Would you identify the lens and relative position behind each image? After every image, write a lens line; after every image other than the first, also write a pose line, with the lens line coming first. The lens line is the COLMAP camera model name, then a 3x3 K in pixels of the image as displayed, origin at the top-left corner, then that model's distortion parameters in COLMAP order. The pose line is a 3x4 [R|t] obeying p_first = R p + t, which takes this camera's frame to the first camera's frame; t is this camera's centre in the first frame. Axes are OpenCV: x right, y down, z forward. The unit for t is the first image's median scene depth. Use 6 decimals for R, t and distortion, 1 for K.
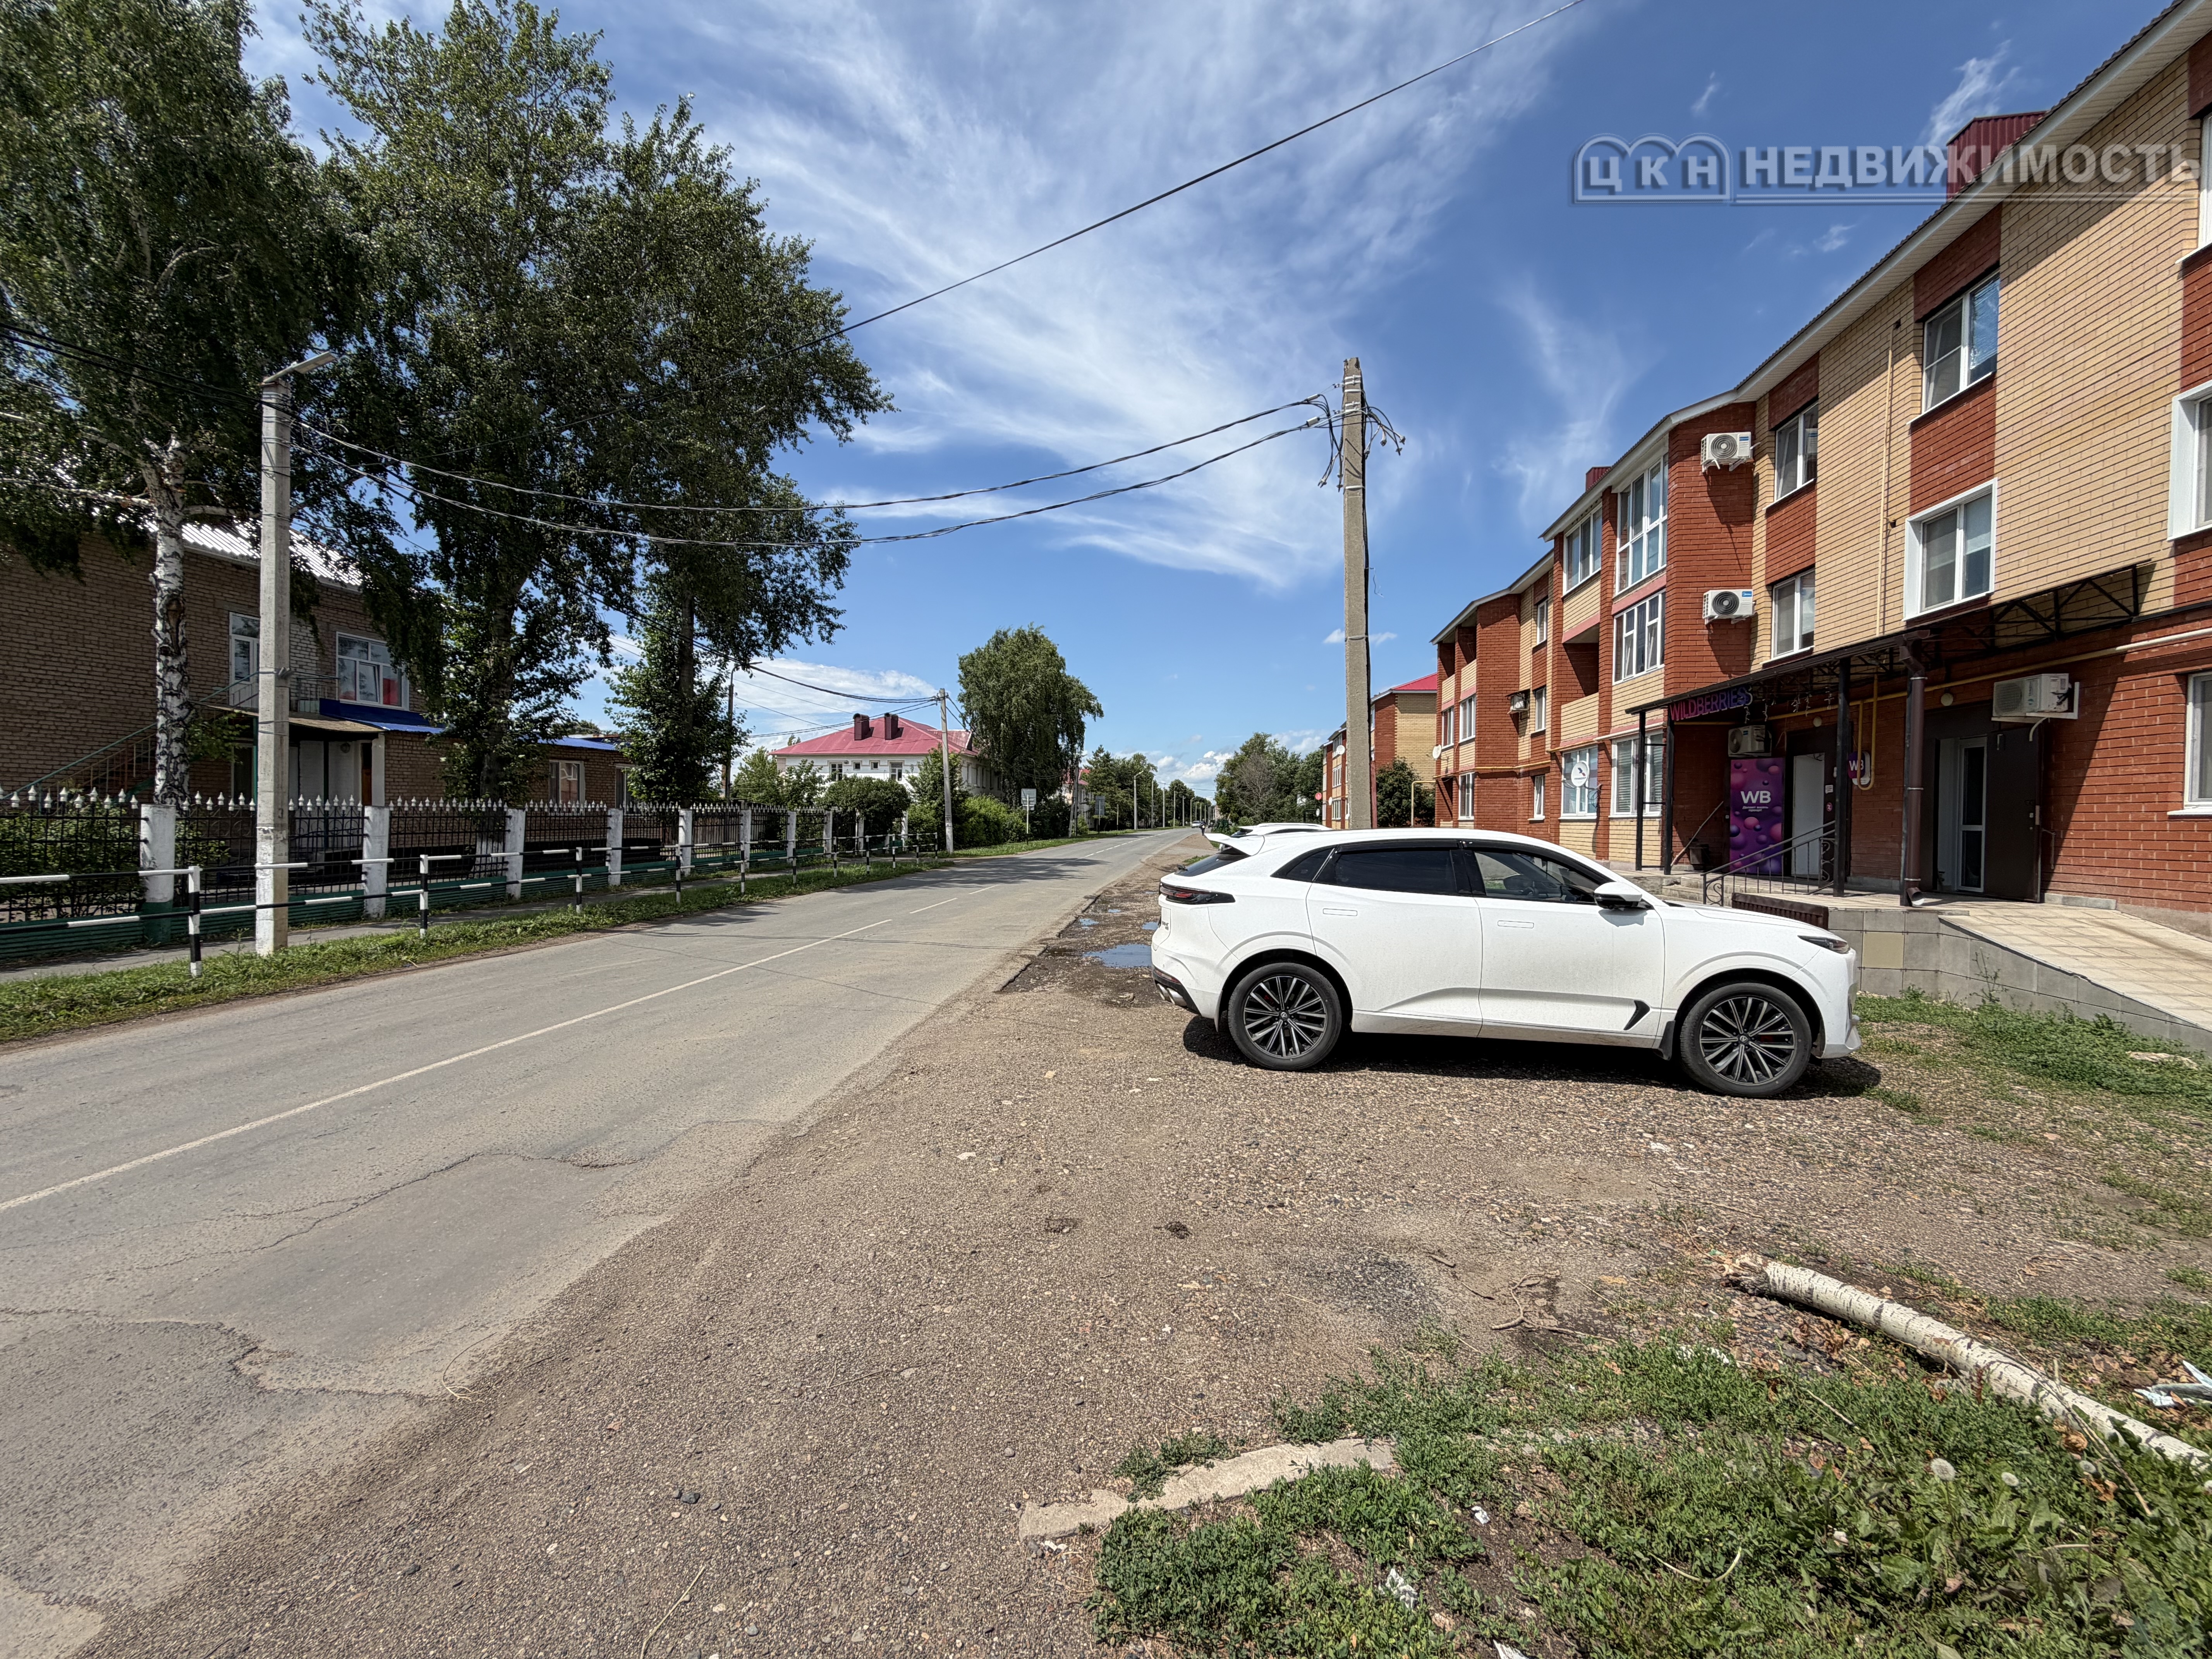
lens RADIAL K [[881.0, 0, 1098.6], [0, 881.0, 831.6], [0, 0, 1]] dist [0.001637, -0.000596]
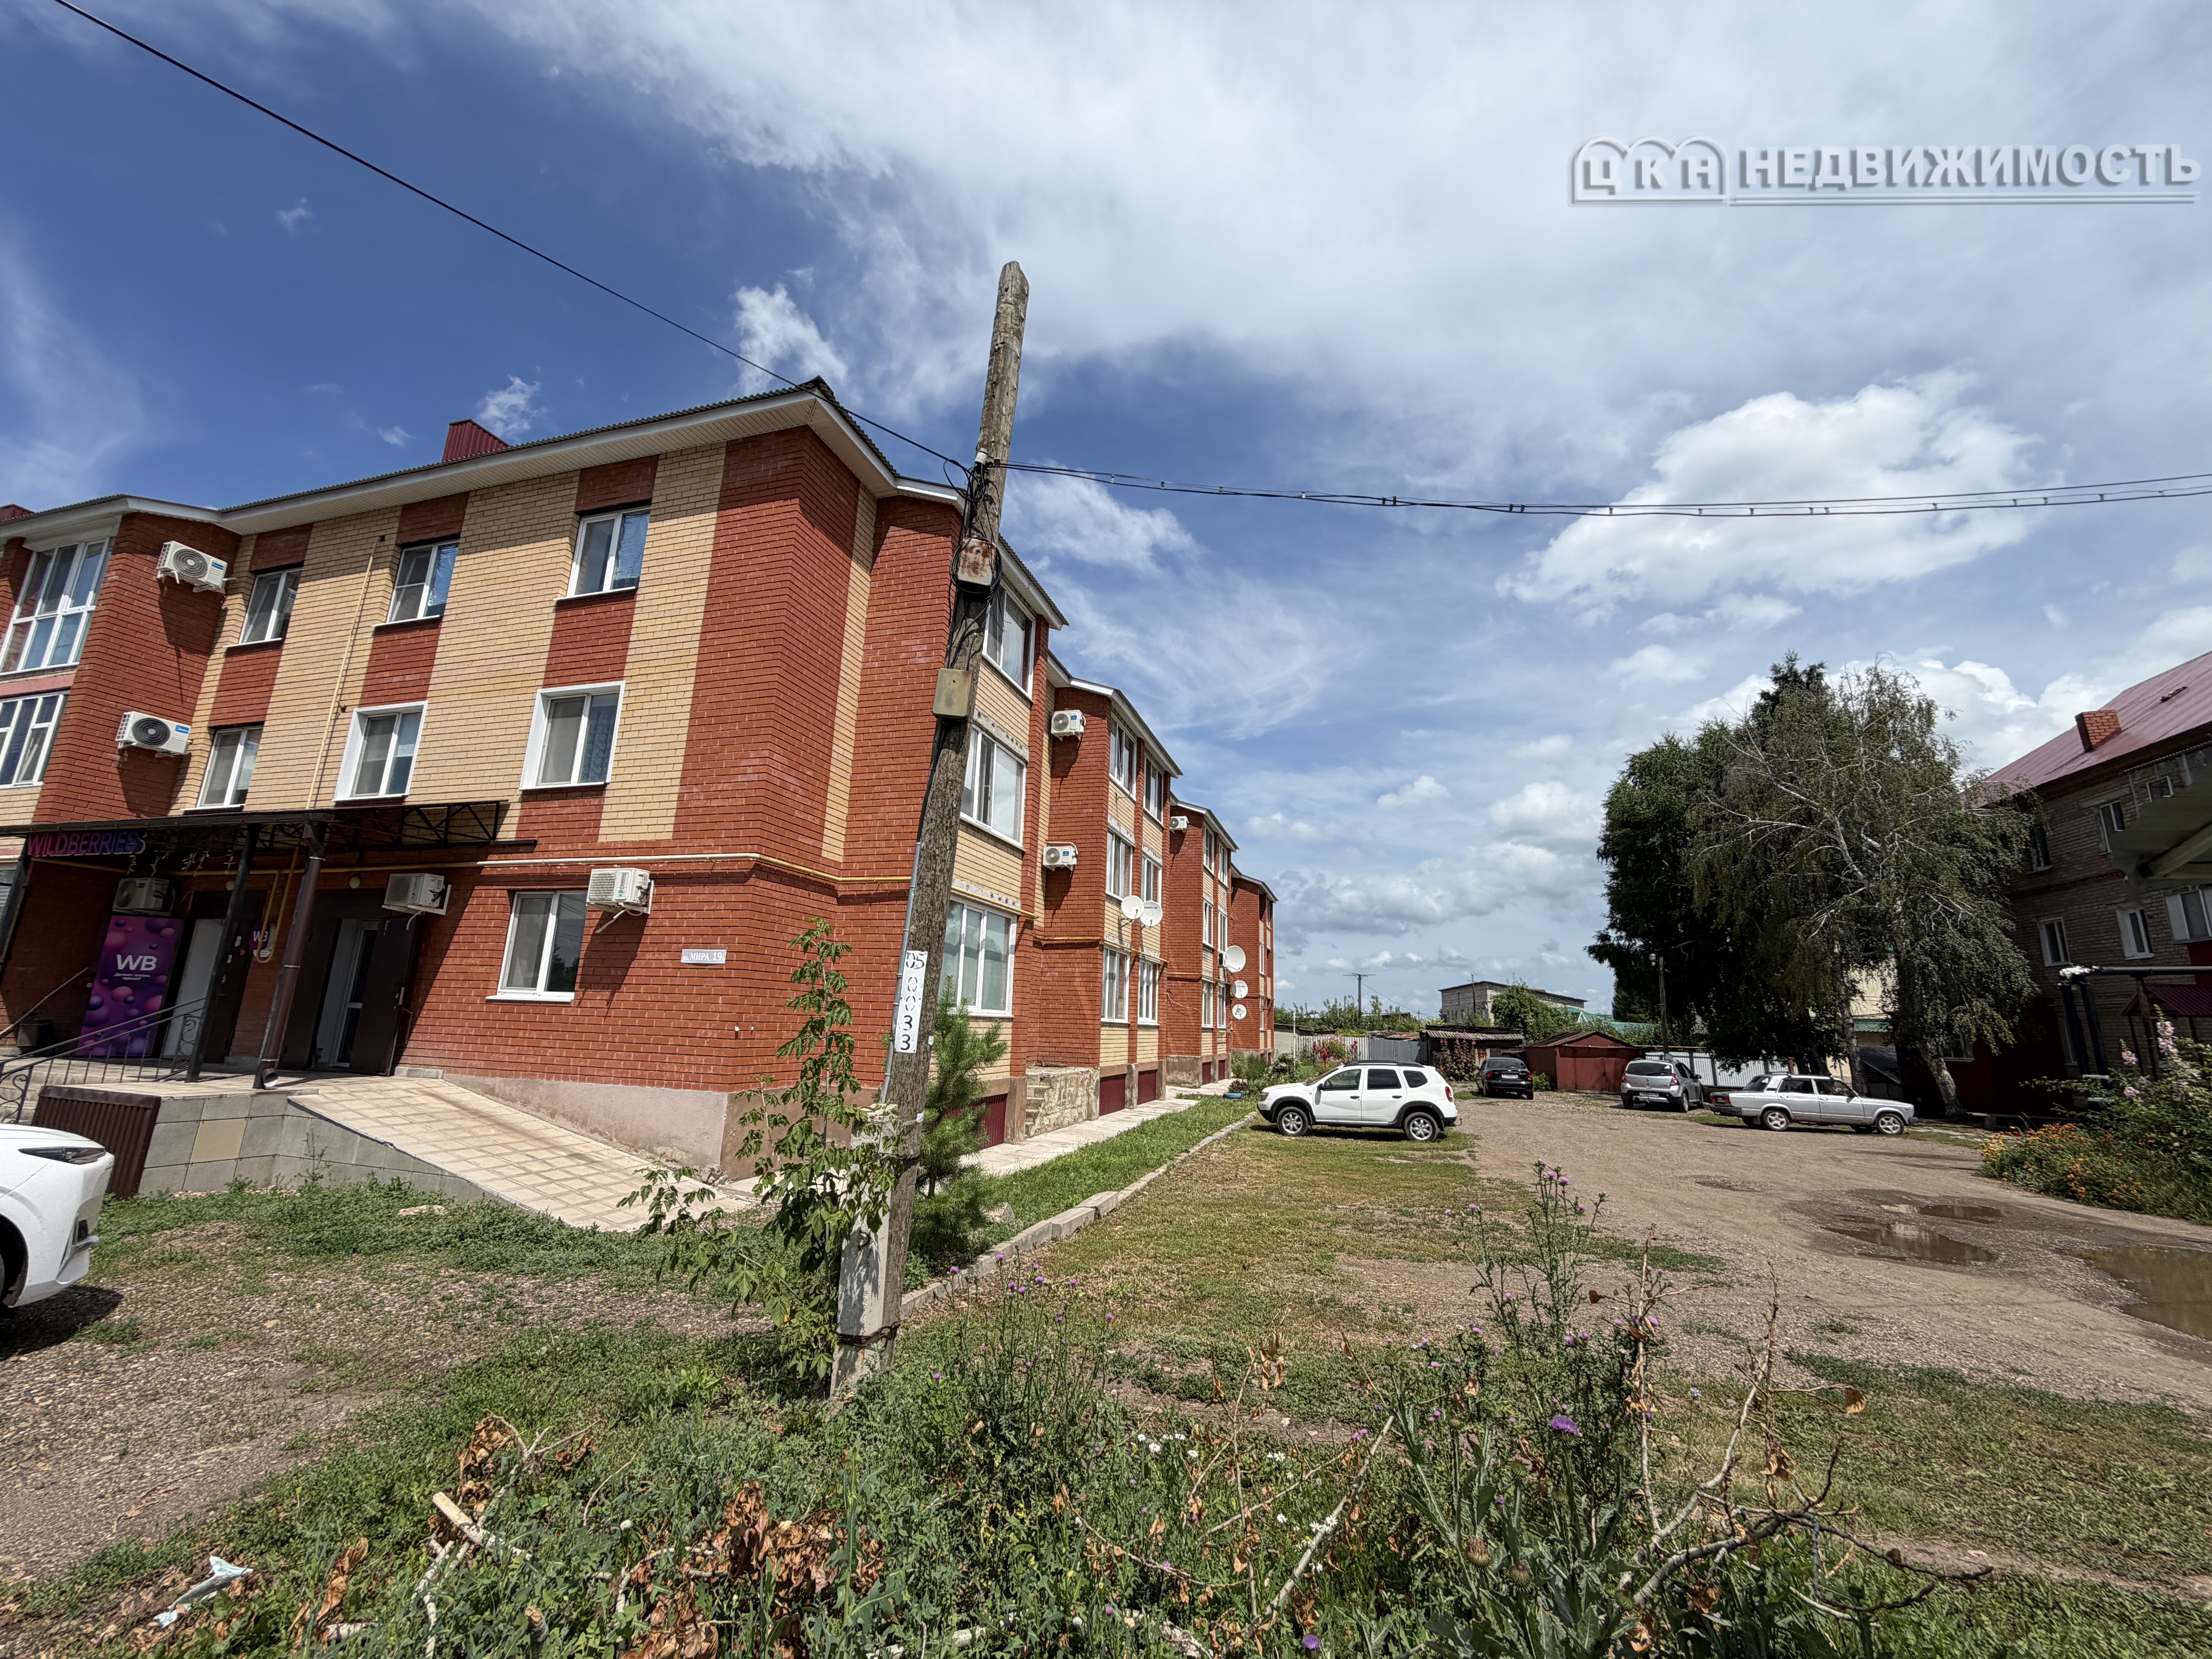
lens RADIAL K [[881.0, 0, 1098.4], [0, 881.0, 831.5], [0, 0, 1]] dist [0.001637, -0.000596]
pose [[0.143759, 0.204769, 0.968196, 0.045885], [-0.019485, 0.978754, -0.204109, -0.009918], [-0.989421, 0.010477, 0.144695, -0.043845]]
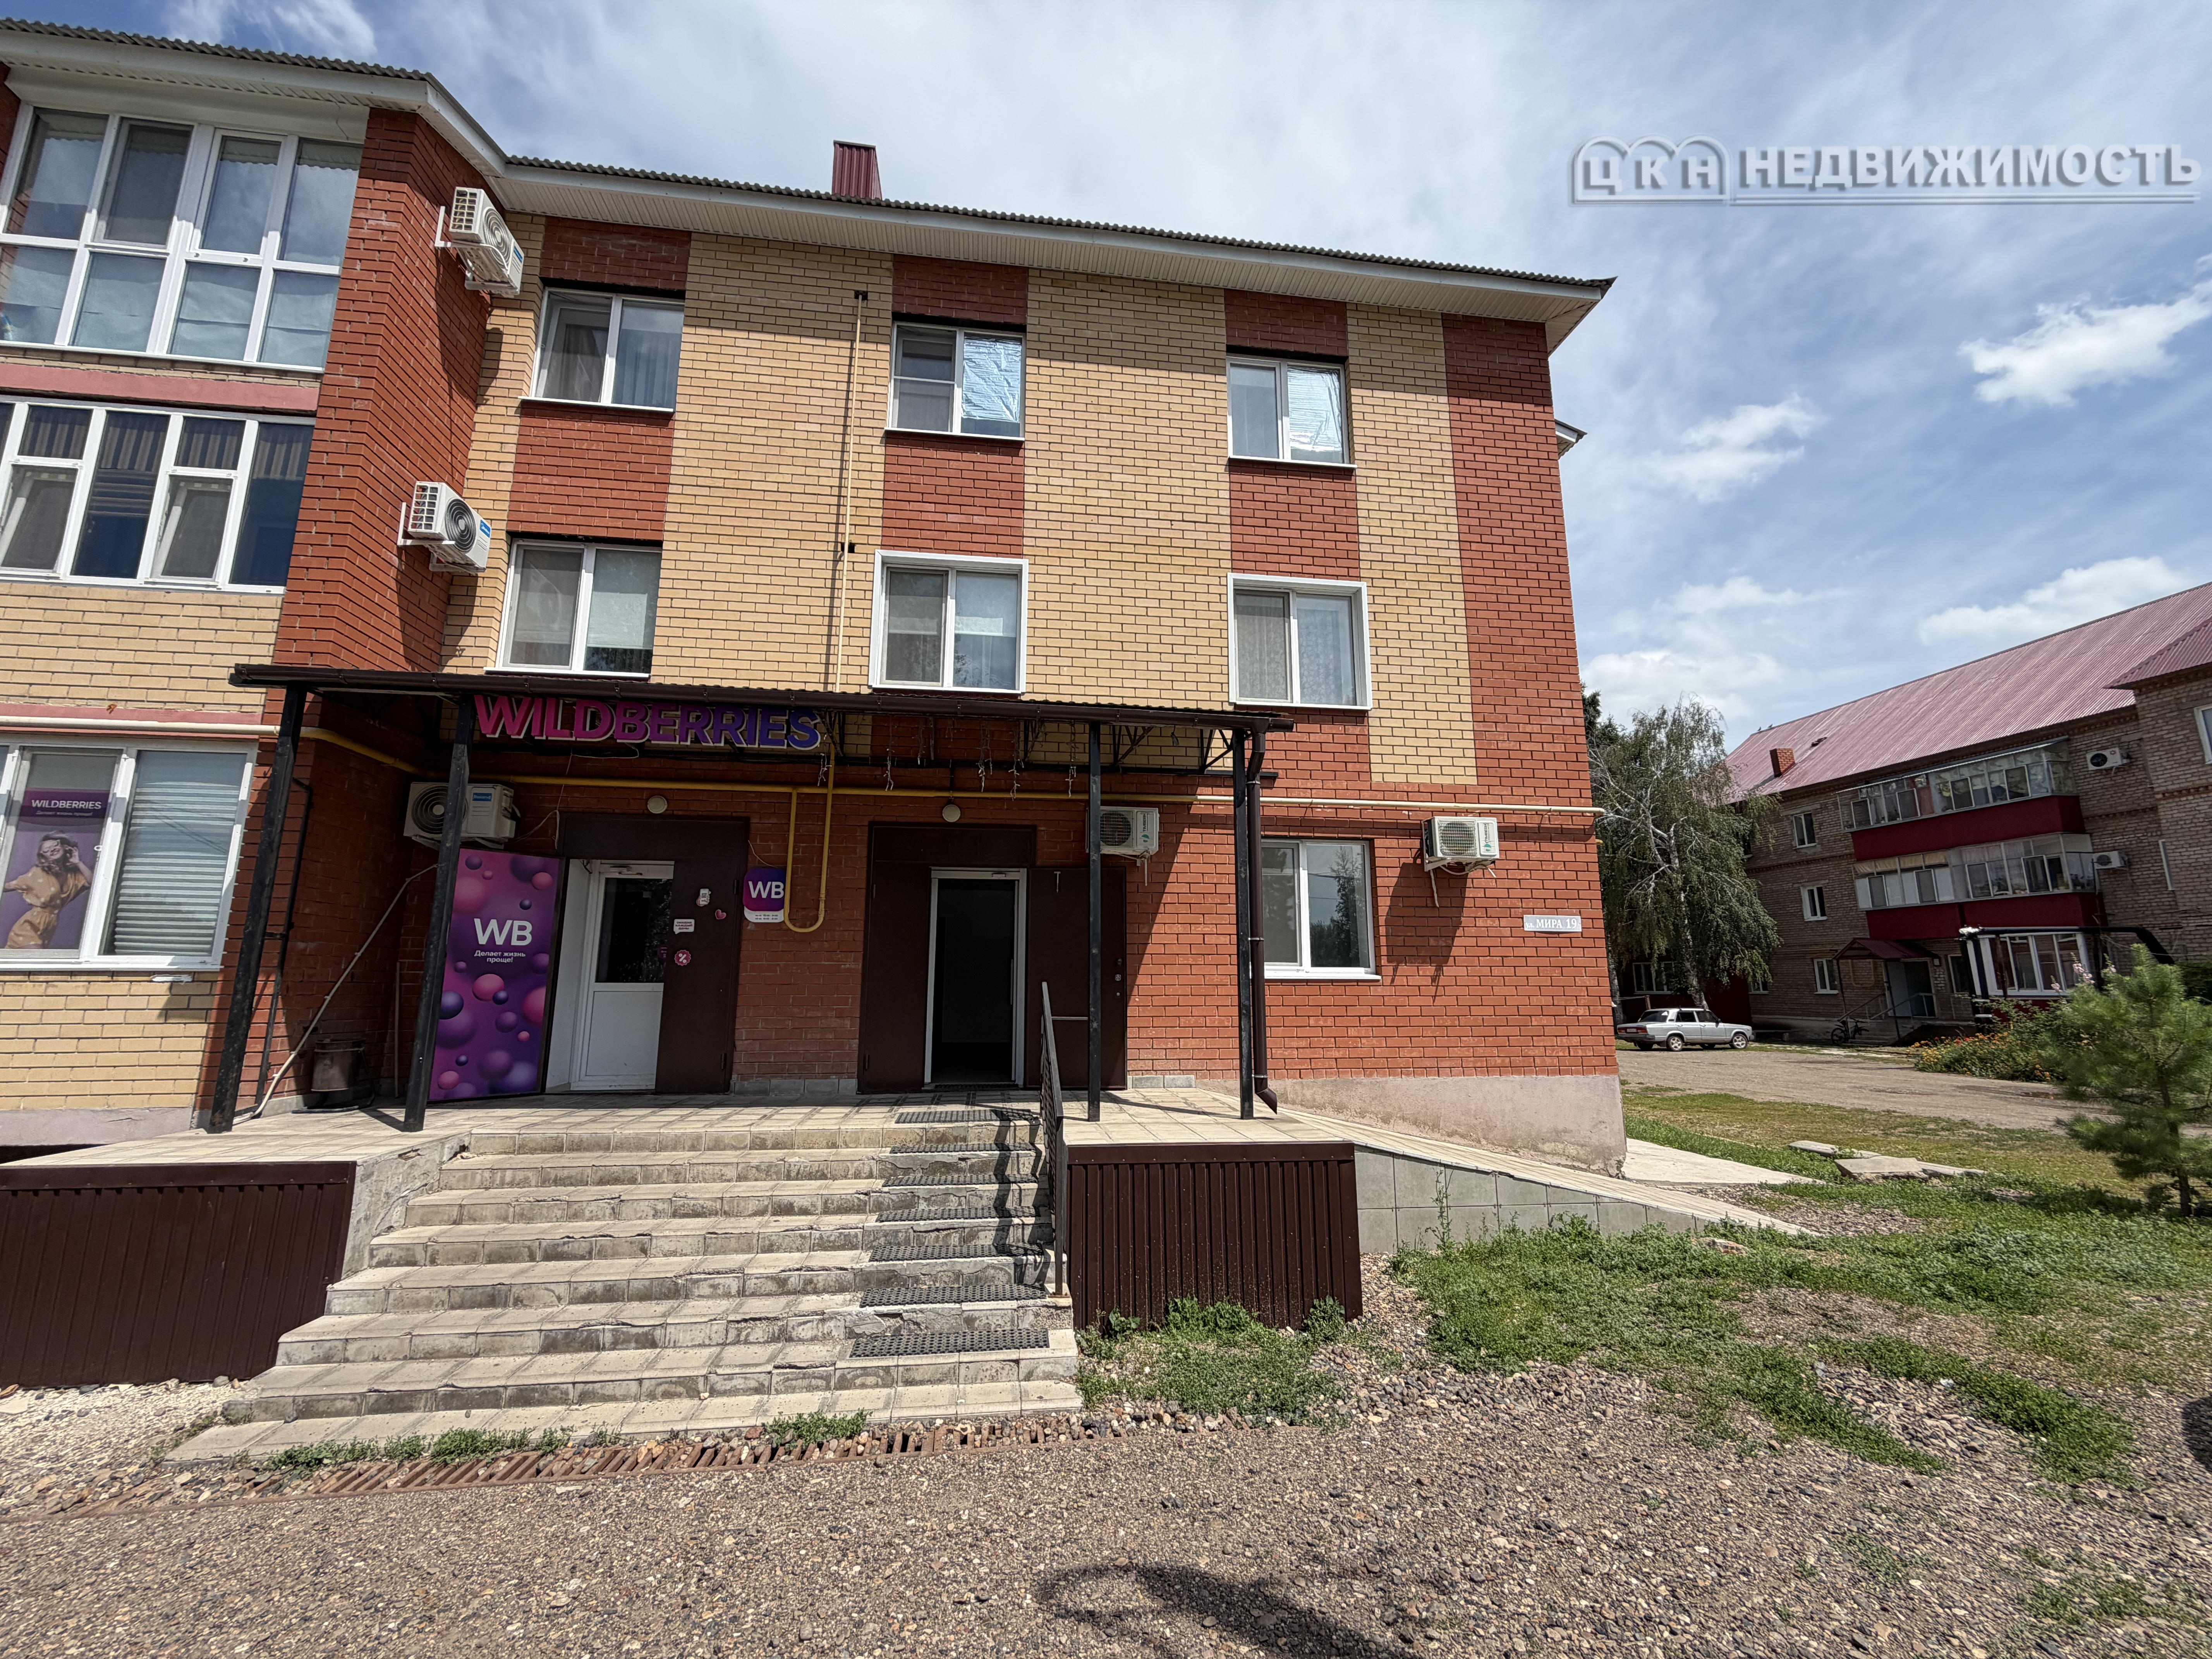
lens RADIAL K [[881.0, 0, 1103.3], [0, 881.0, 829.0], [0, 0, 1]] dist [0.001637, -0.000596]
pose [[-0.286275, 0.157849, 0.945056, 0.242672], [0.006062, 0.986615, -0.162954, -0.018332], [-0.958128, -0.040921, -0.283400, 1.069412]]
